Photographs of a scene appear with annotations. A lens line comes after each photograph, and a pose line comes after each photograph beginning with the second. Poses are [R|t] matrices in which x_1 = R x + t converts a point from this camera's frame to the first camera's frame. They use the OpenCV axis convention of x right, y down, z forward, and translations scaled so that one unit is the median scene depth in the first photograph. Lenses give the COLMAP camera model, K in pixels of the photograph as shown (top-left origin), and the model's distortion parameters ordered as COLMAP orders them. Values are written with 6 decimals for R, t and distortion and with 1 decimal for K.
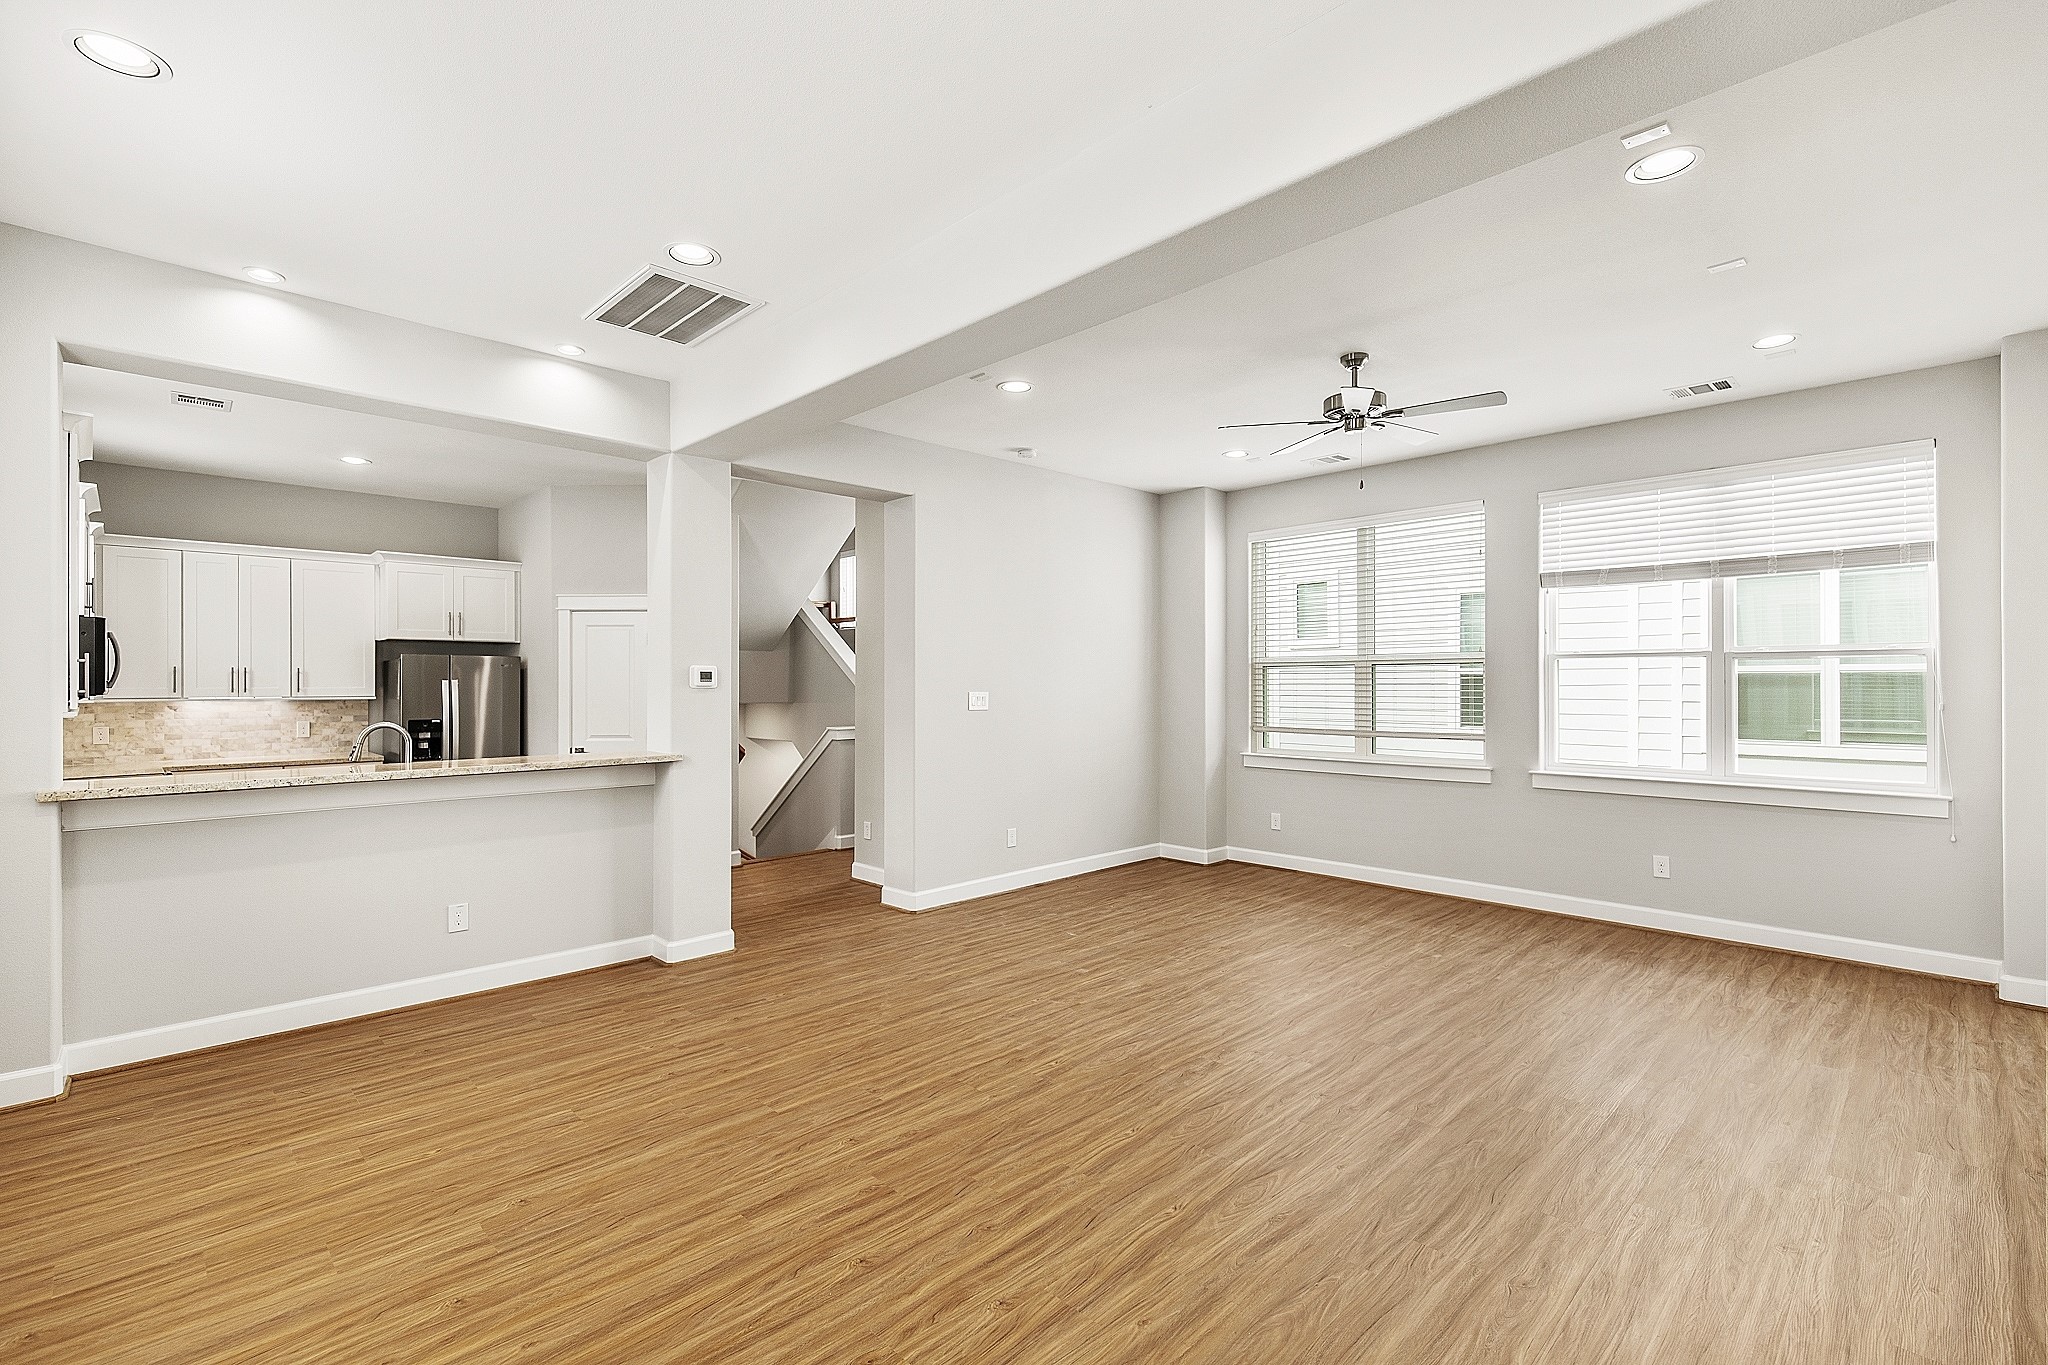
lens RADIAL K [[924.5, 0, 1029.7], [0, 924.5, 685.4], [0, 0, 1]] dist [-0.003610, -0.001547]
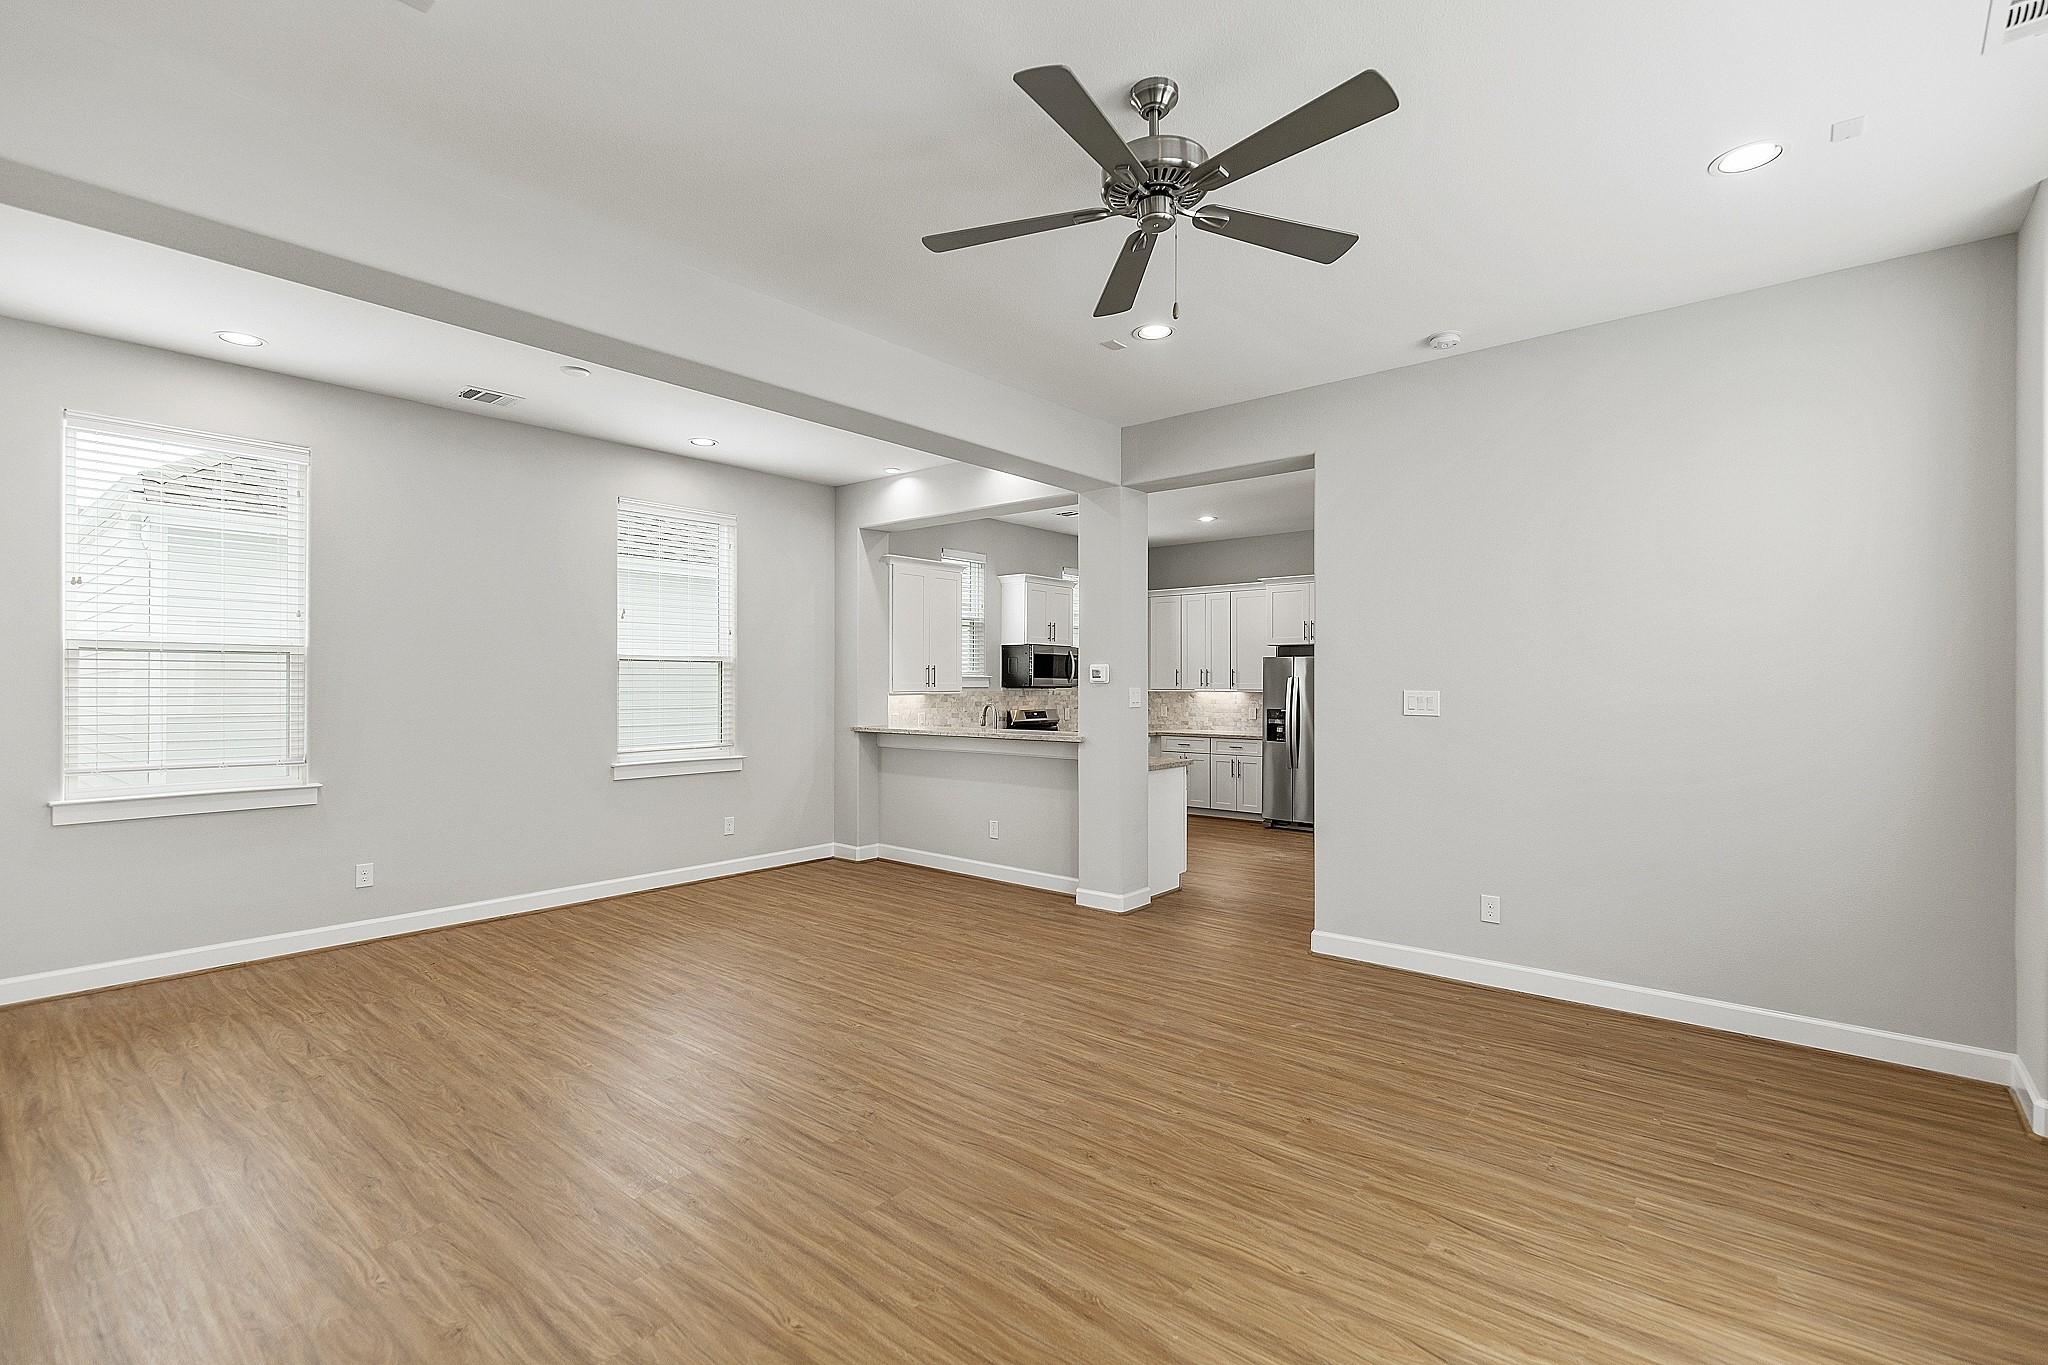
lens RADIAL K [[924.5, 0, 1025.2], [0, 924.5, 681.7], [0, 0, 1]] dist [-0.003610, -0.001547]
pose [[0.100183, 0.003339, -0.994963, 0.899552], [-0.006825, 0.999973, 0.002669, -0.002298], [0.994946, 0.006524, 0.100203, 0.859745]]
